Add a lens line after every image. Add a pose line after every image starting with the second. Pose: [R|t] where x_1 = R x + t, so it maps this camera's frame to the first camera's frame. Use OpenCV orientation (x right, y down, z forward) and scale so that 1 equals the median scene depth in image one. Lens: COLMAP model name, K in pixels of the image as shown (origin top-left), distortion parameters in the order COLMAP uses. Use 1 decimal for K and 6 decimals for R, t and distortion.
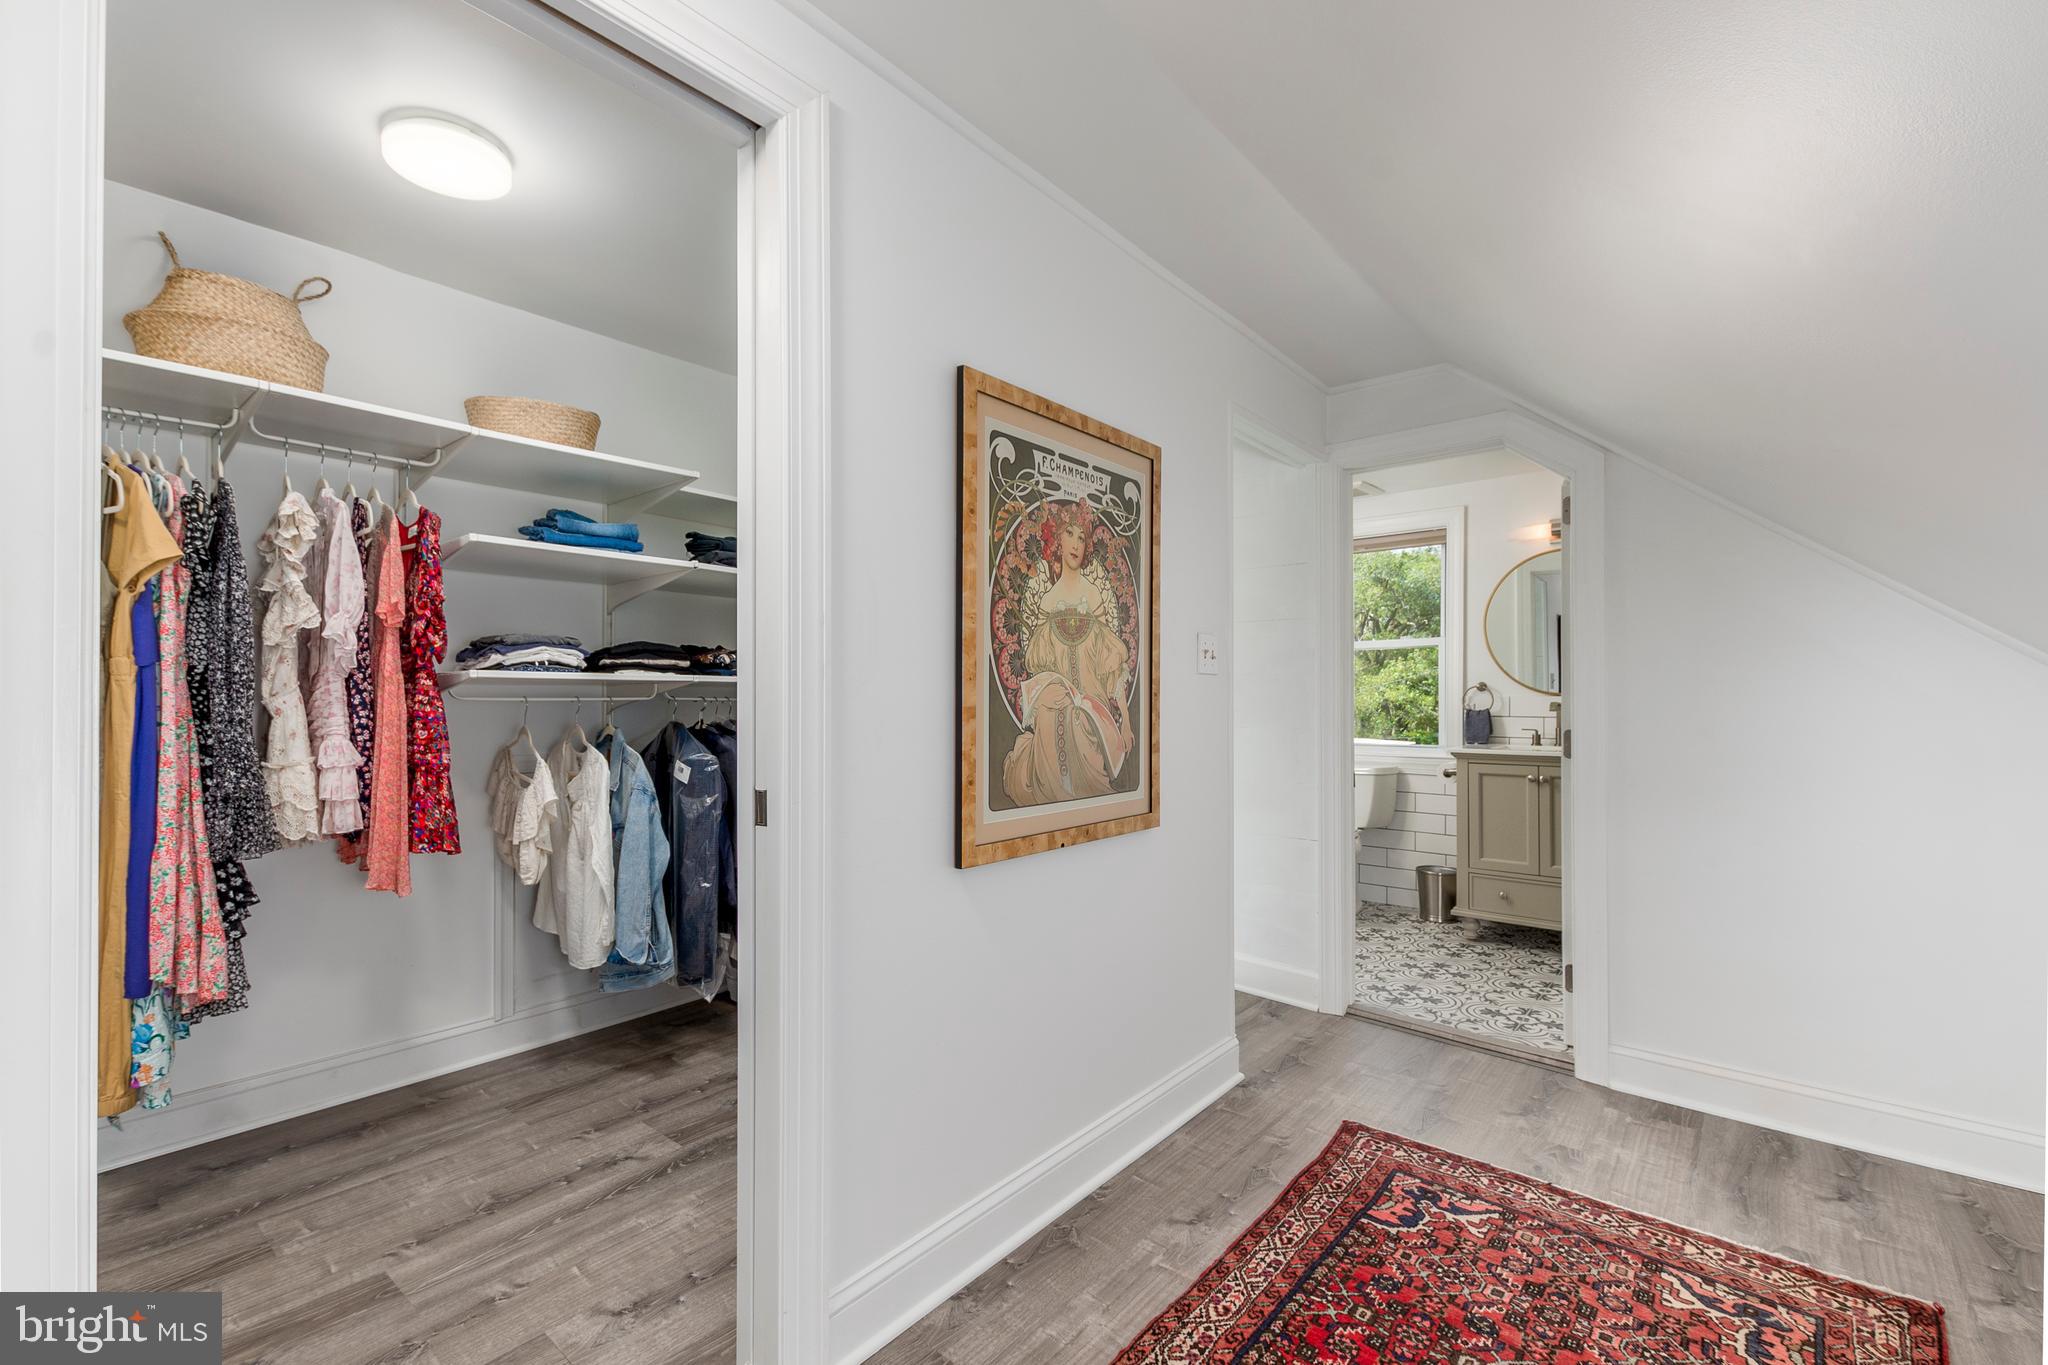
lens RADIAL K [[901.0, 0, 1026.1], [0, 901.0, 695.7], [0, 0, 1]] dist [0.001478, 0.000122]
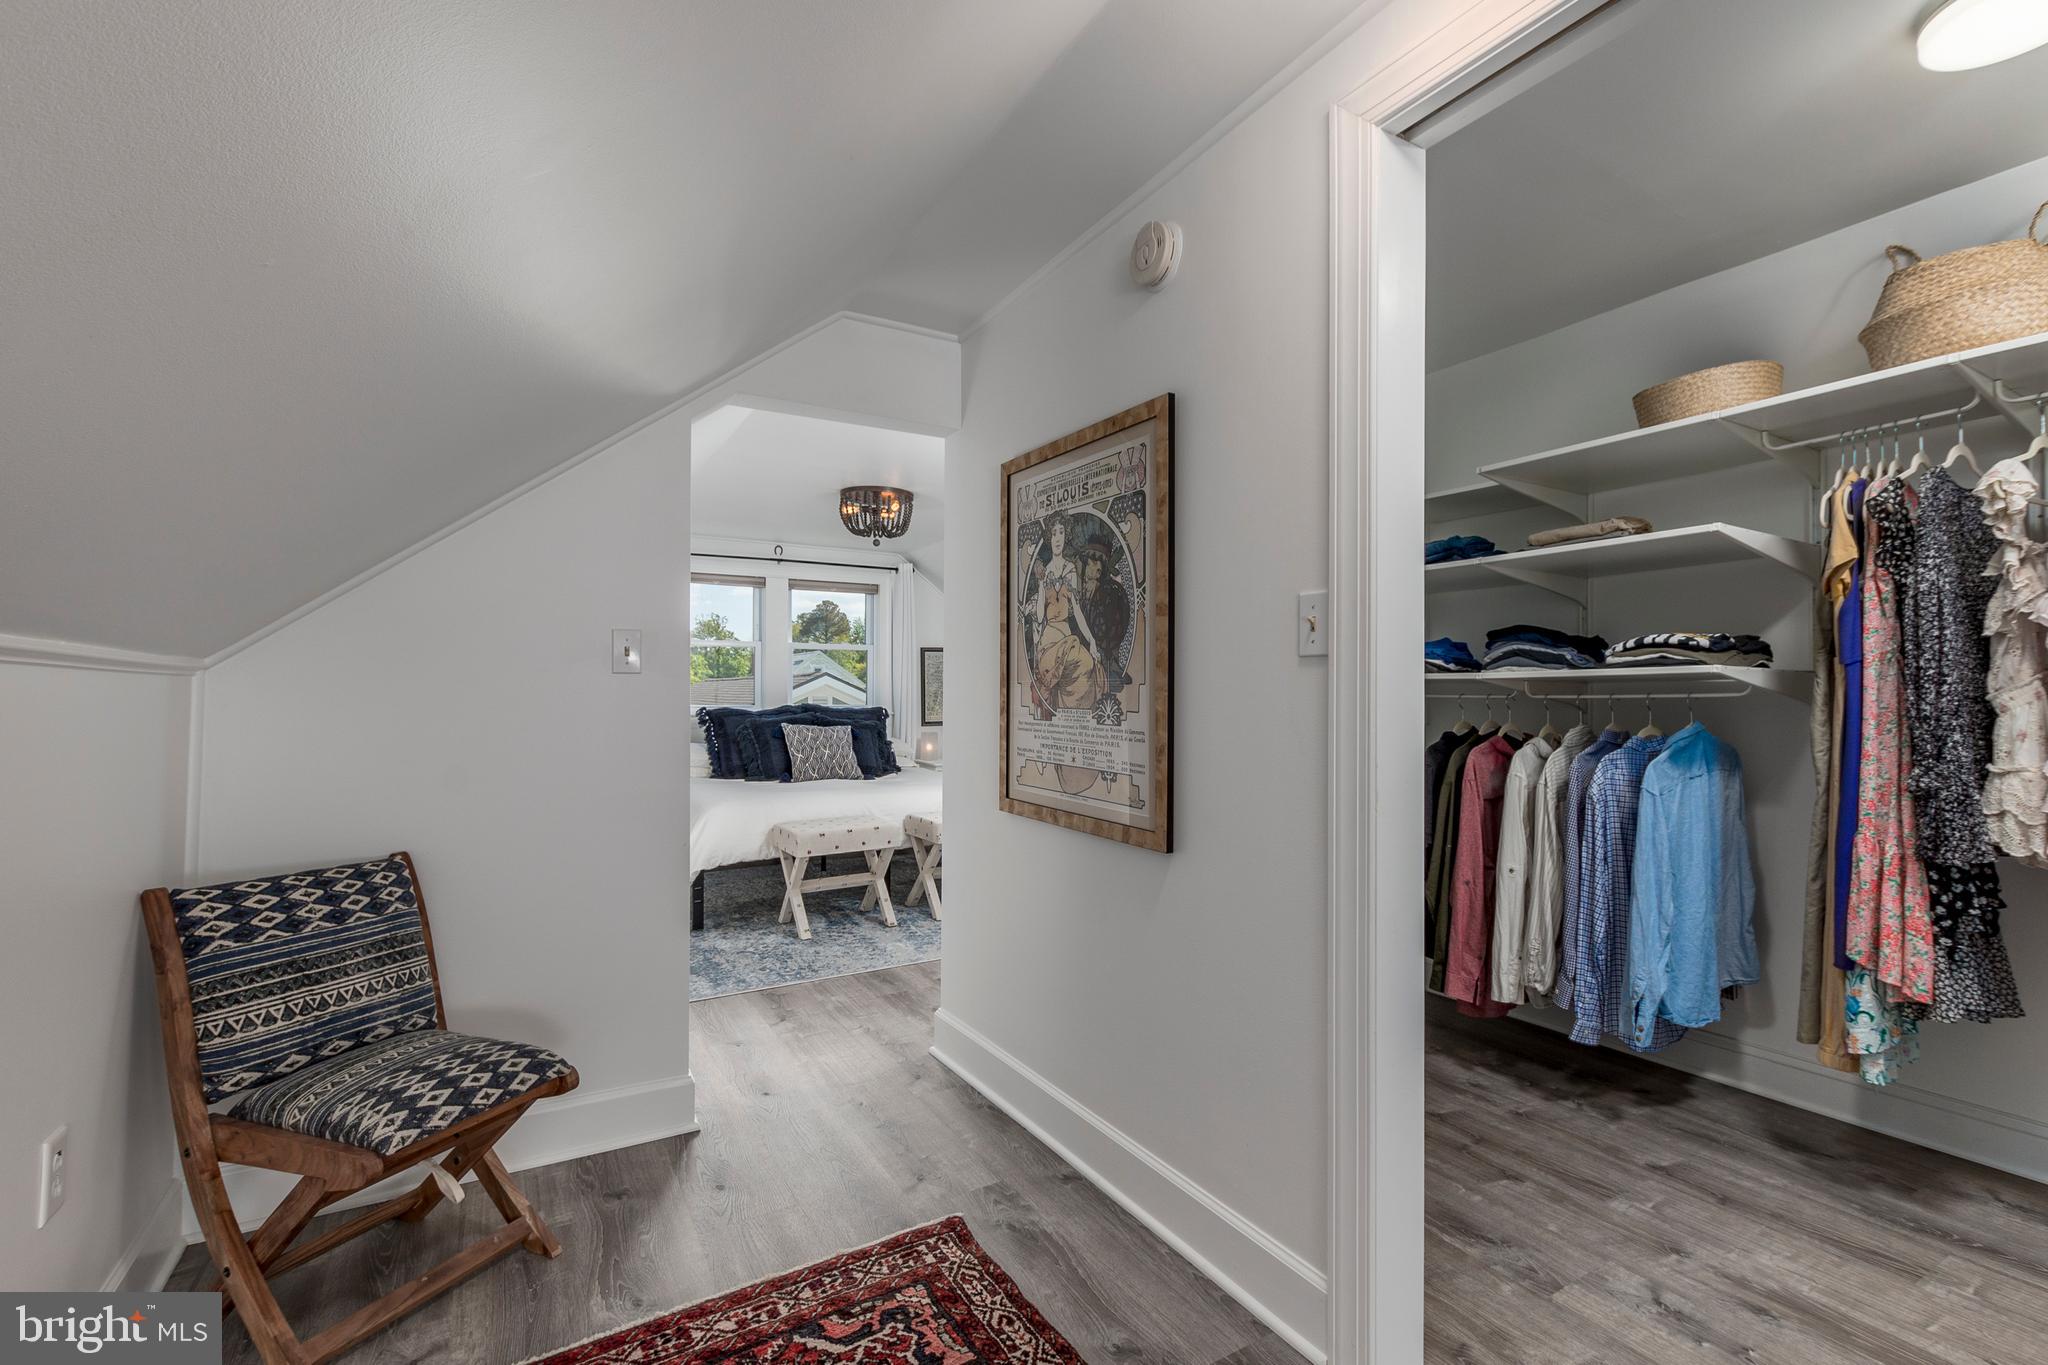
lens RADIAL K [[901.0, 0, 1028.4], [0, 901.0, 686.9], [0, 0, 1]] dist [0.001478, 0.000122]
pose [[-0.316710, -0.009854, -0.948471, 0.347035], [0.002287, 0.999935, -0.011152, 0.003859], [0.948520, -0.005701, -0.316667, 0.397180]]
